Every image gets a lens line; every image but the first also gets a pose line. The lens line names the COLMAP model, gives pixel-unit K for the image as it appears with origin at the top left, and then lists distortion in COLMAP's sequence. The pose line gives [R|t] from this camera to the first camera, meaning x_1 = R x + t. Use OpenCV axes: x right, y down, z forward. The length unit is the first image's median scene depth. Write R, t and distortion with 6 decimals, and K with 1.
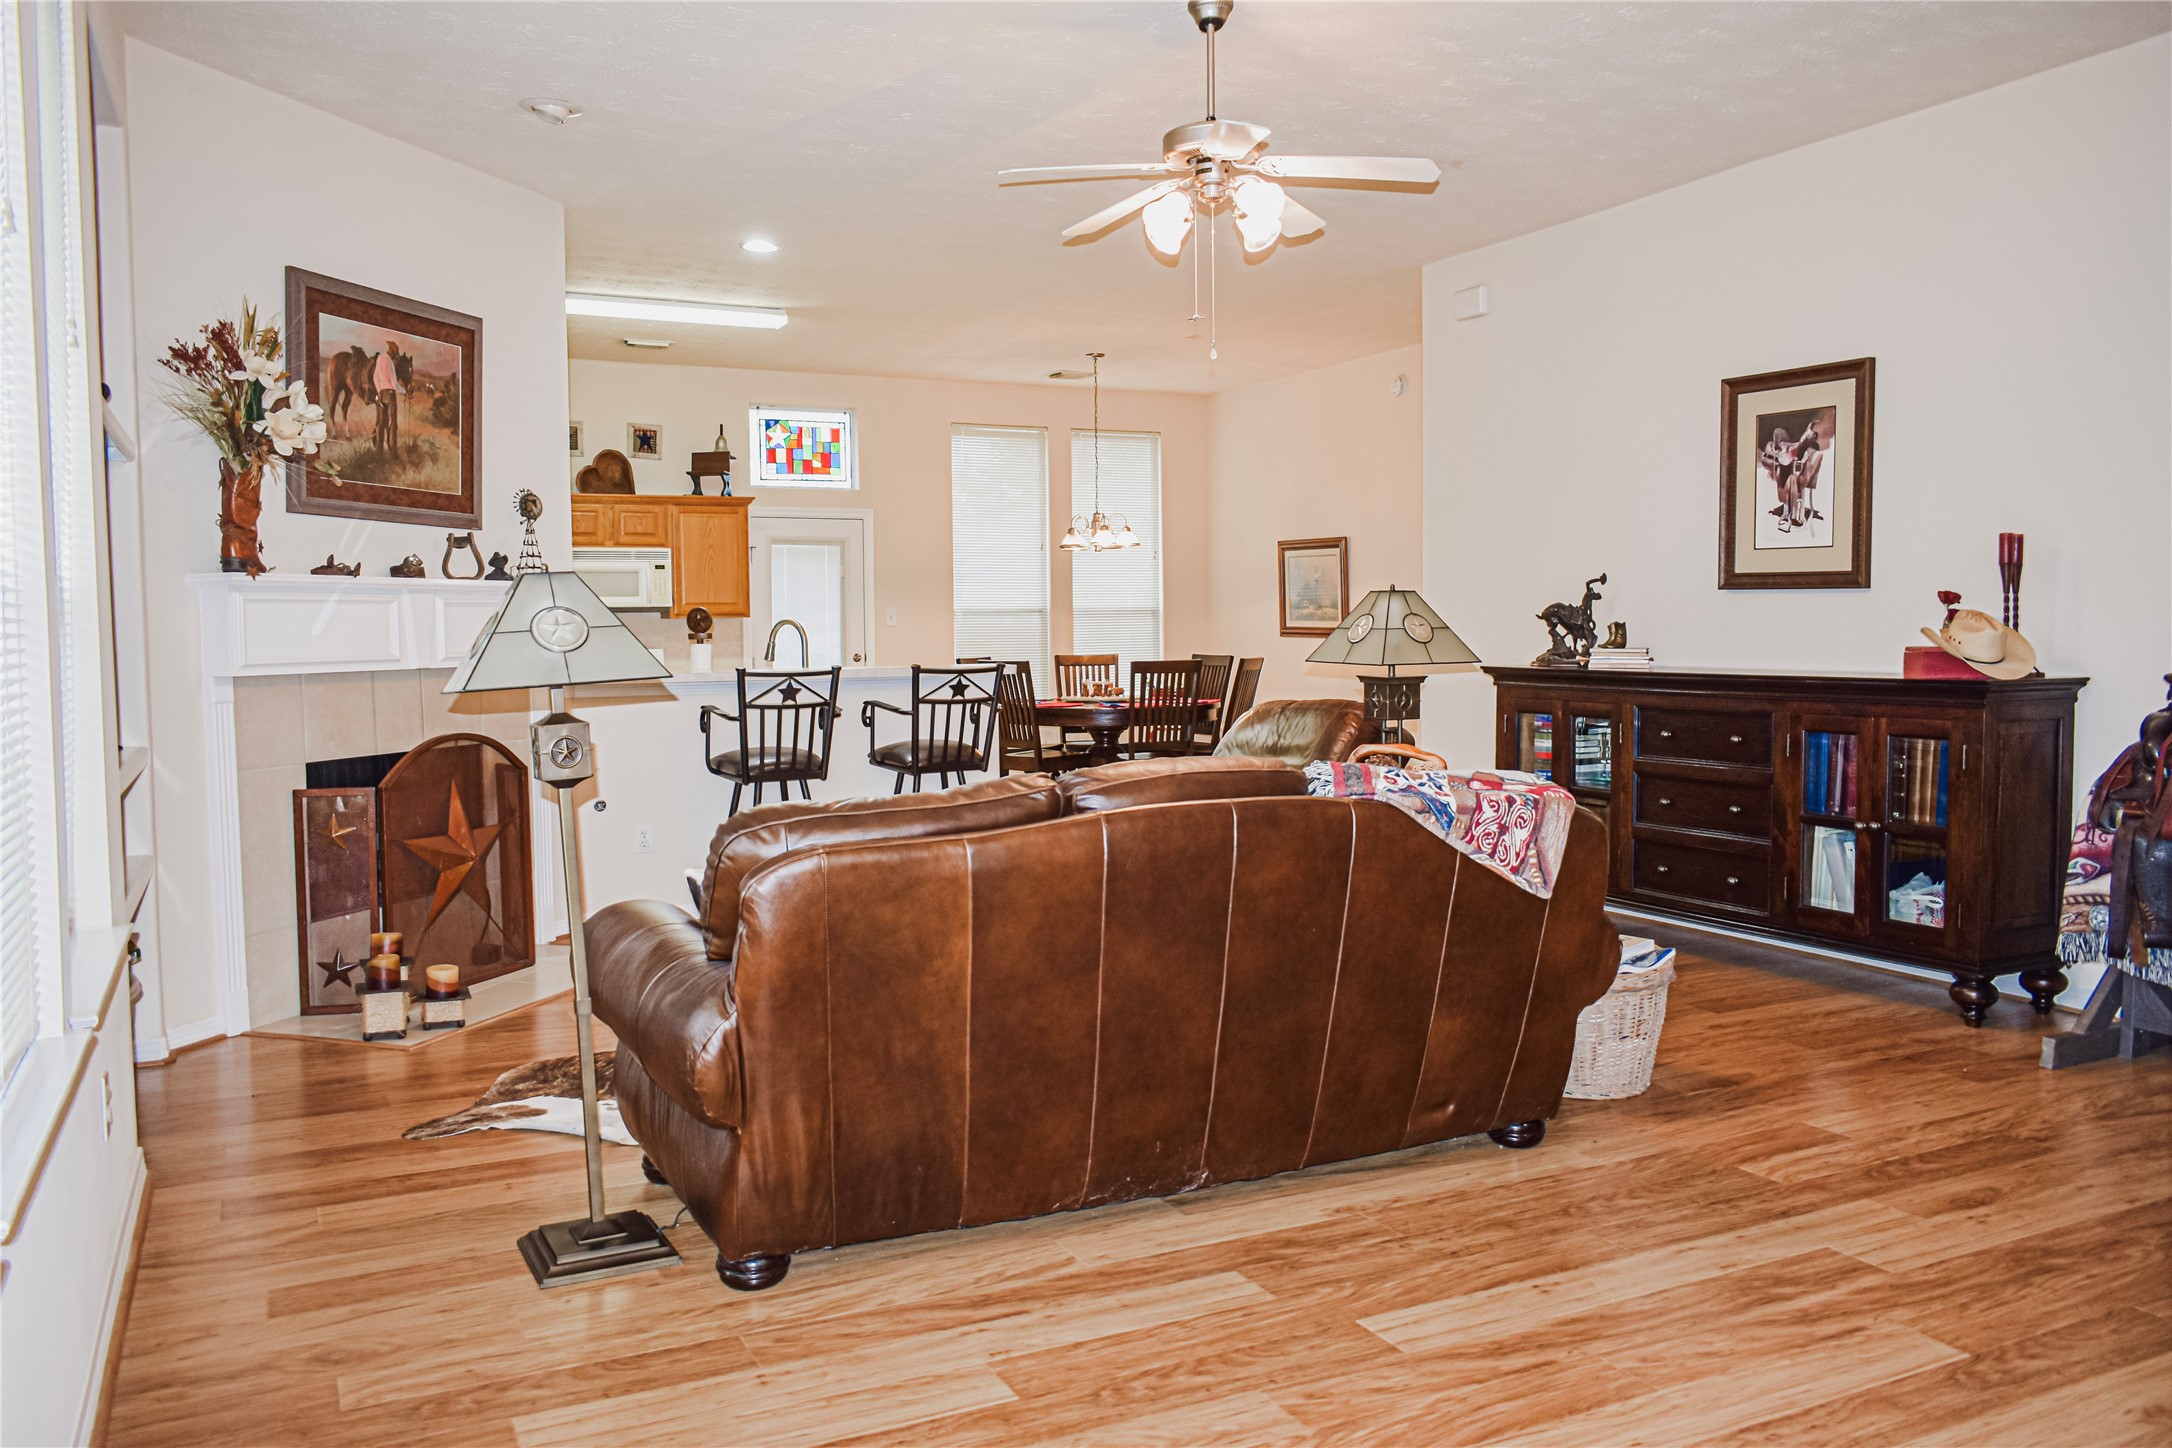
lens RADIAL K [[1664.9, 0, 1088.1], [0, 1664.9, 712.0], [0, 0, 1]] dist [-0.022234, 0.014256]
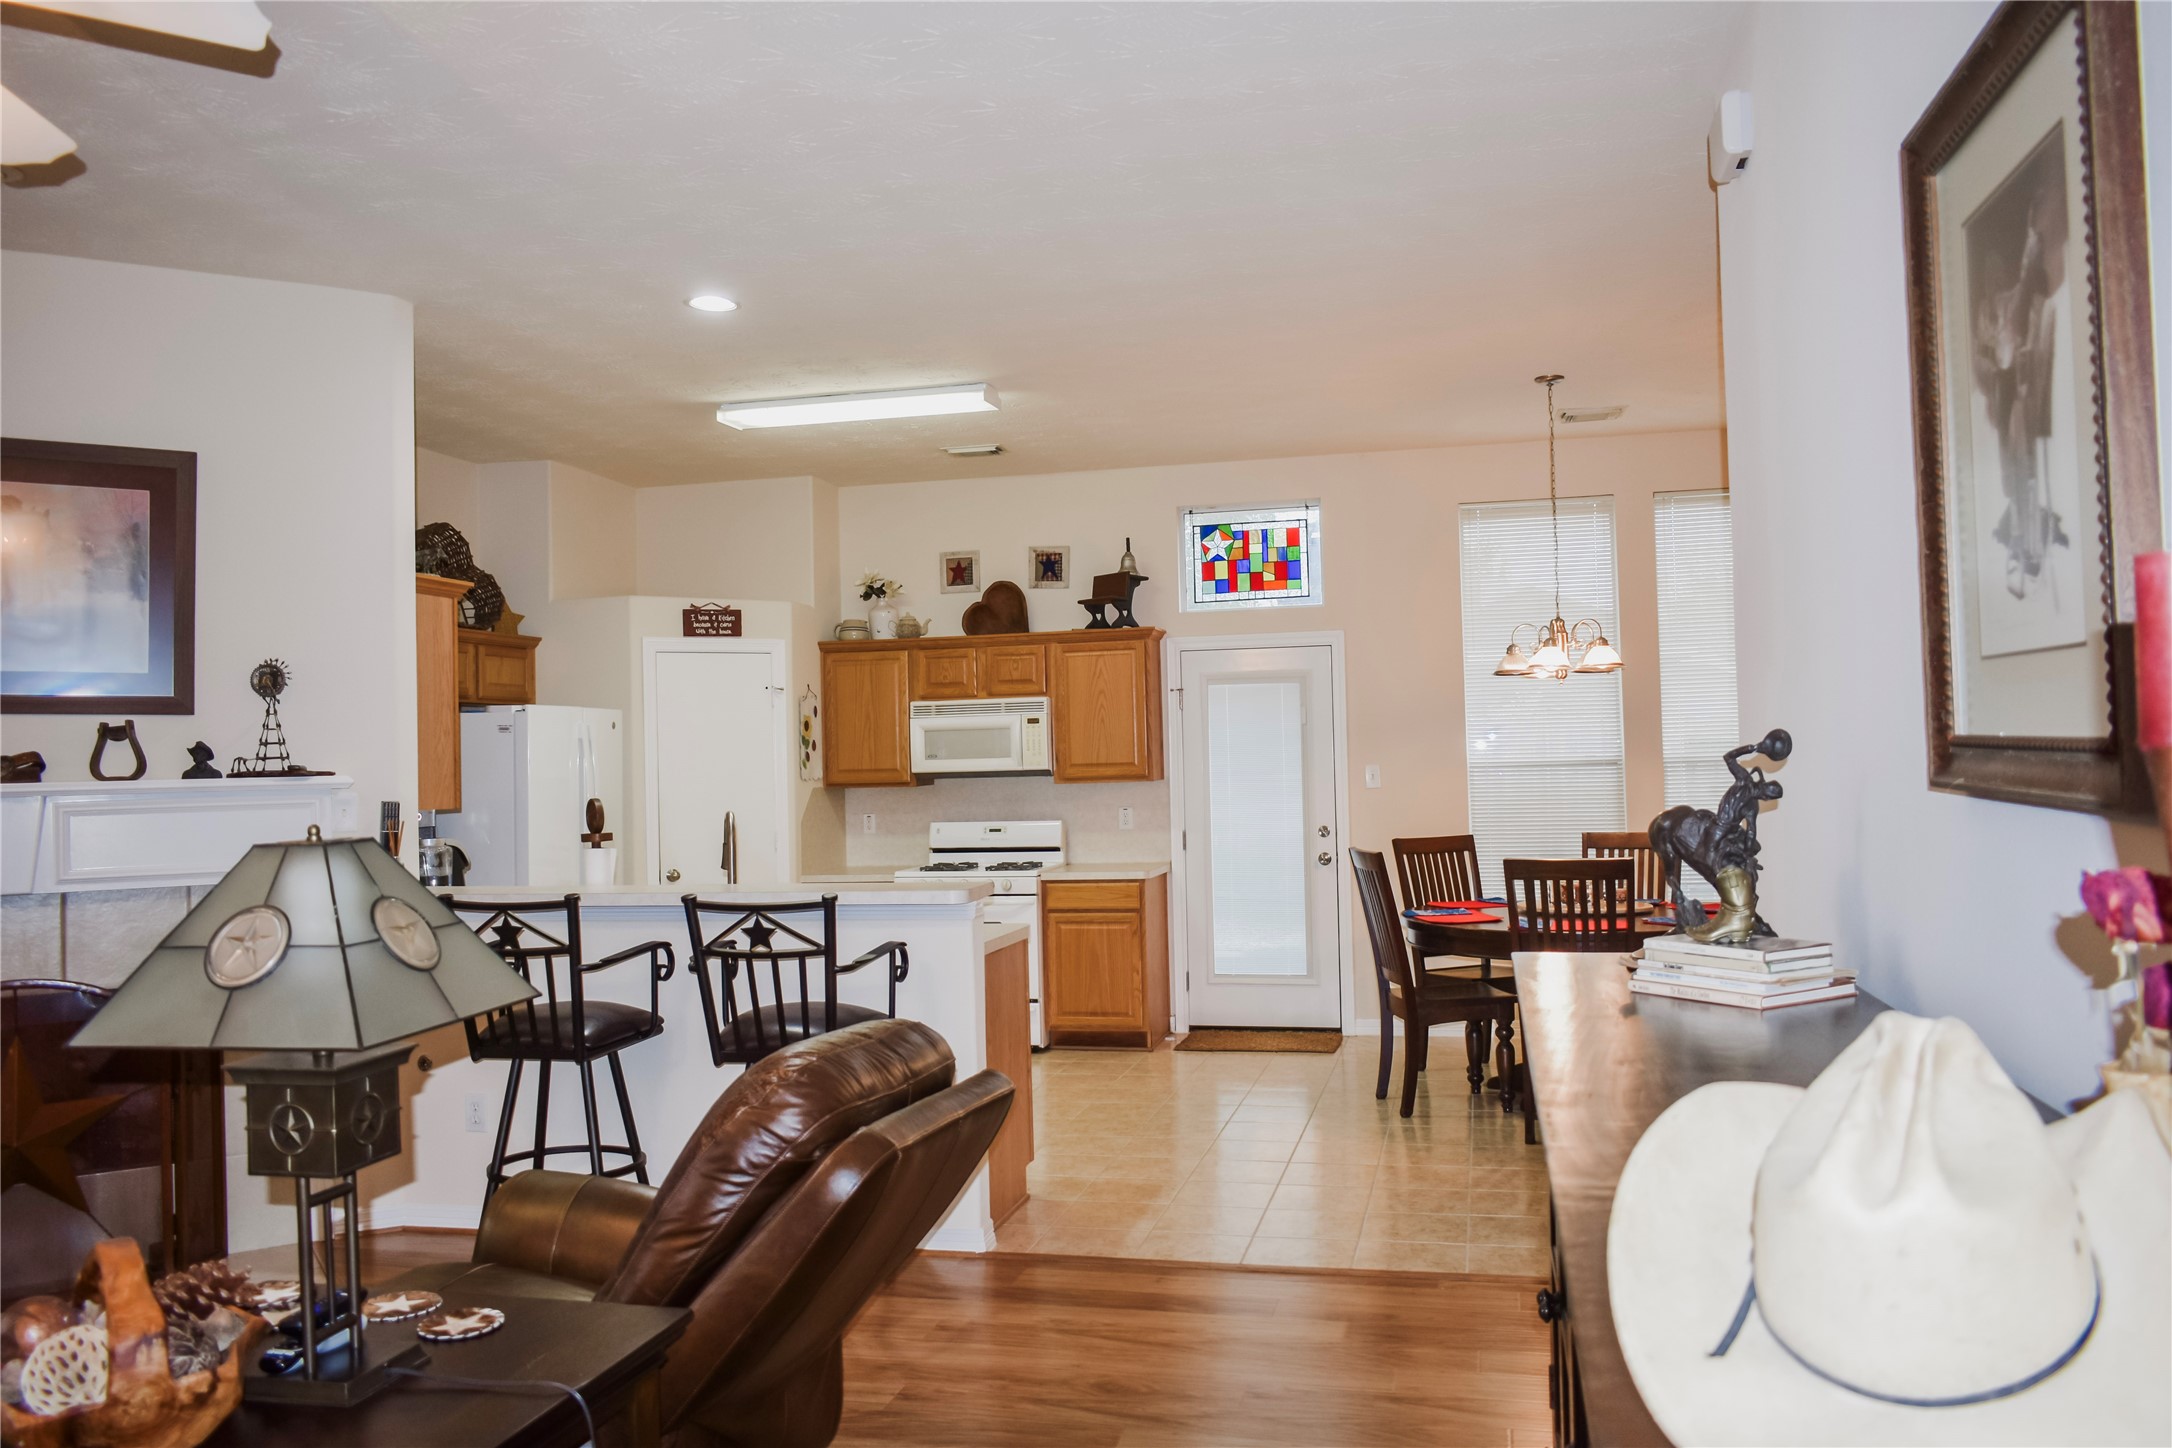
lens RADIAL K [[1664.9, 0, 1088.1], [0, 1664.9, 712.0], [0, 0, 1]] dist [-0.022234, 0.014256]
pose [[0.764761, -0.028472, -0.643684, 0.349608], [-0.017084, 0.997776, -0.064432, -0.048937], [0.644087, 0.060272, 0.762574, 0.491606]]
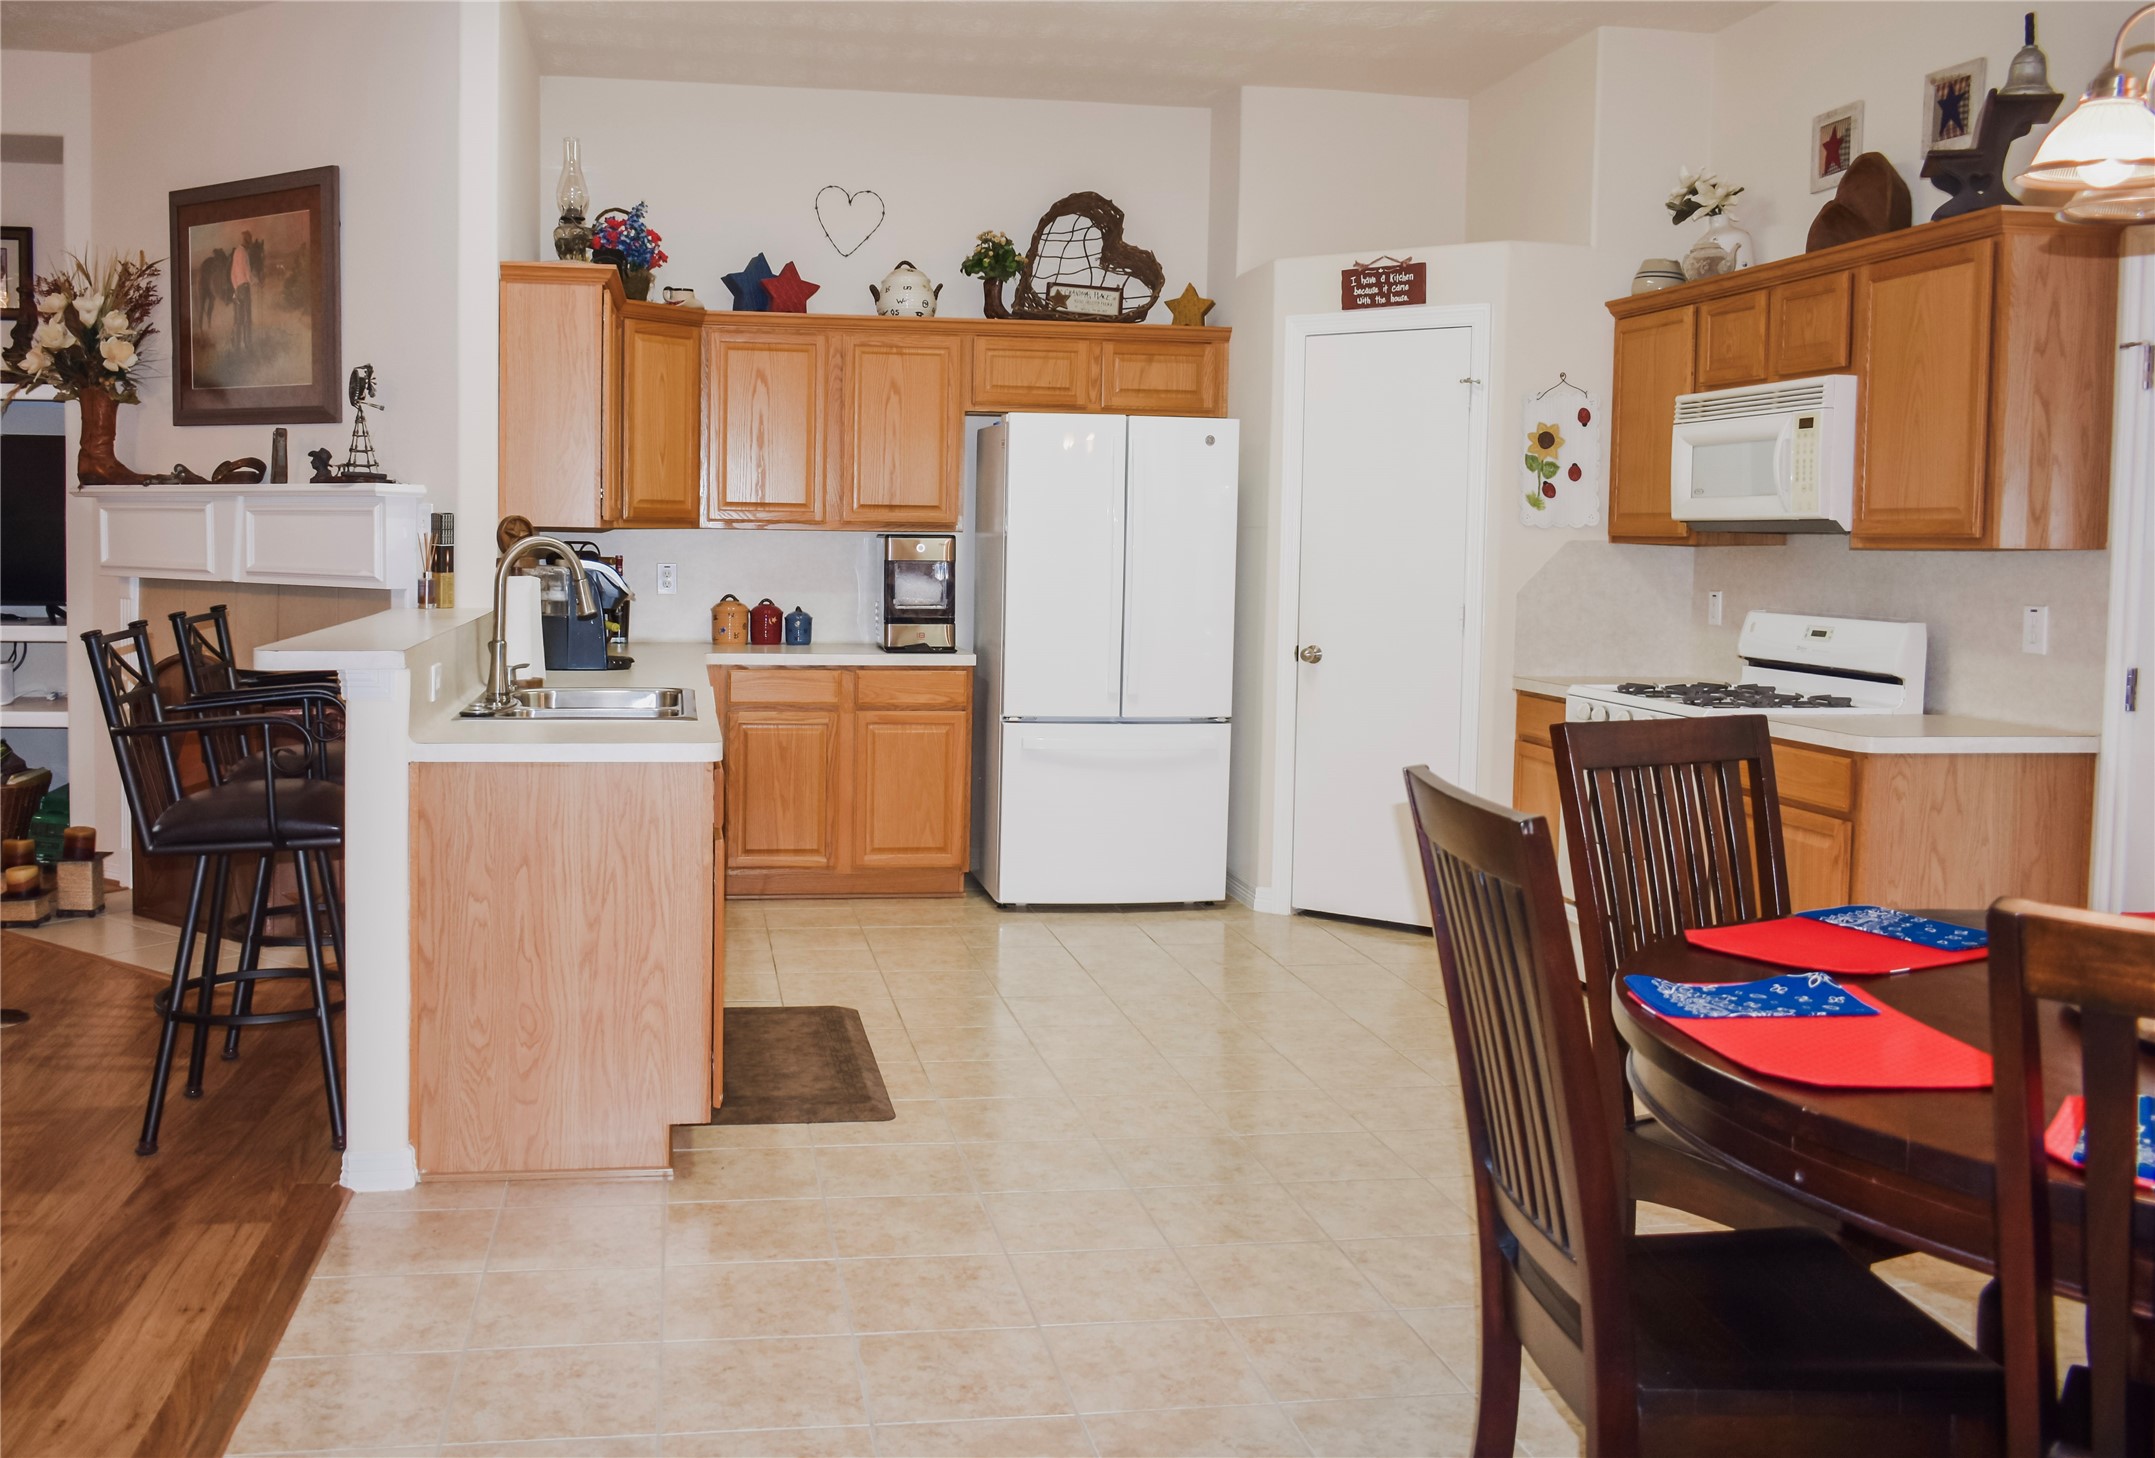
lens RADIAL K [[1857.8, 0, 946.9], [0, 1857.8, 635.5], [0, 0, 1]] dist [-0.013700, -0.002675]
pose [[-0.318268, 0.055819, -0.946356, 0.306947], [-0.062849, 0.994826, 0.079815, -0.071049], [0.945915, 0.084880, -0.313113, 1.163387]]
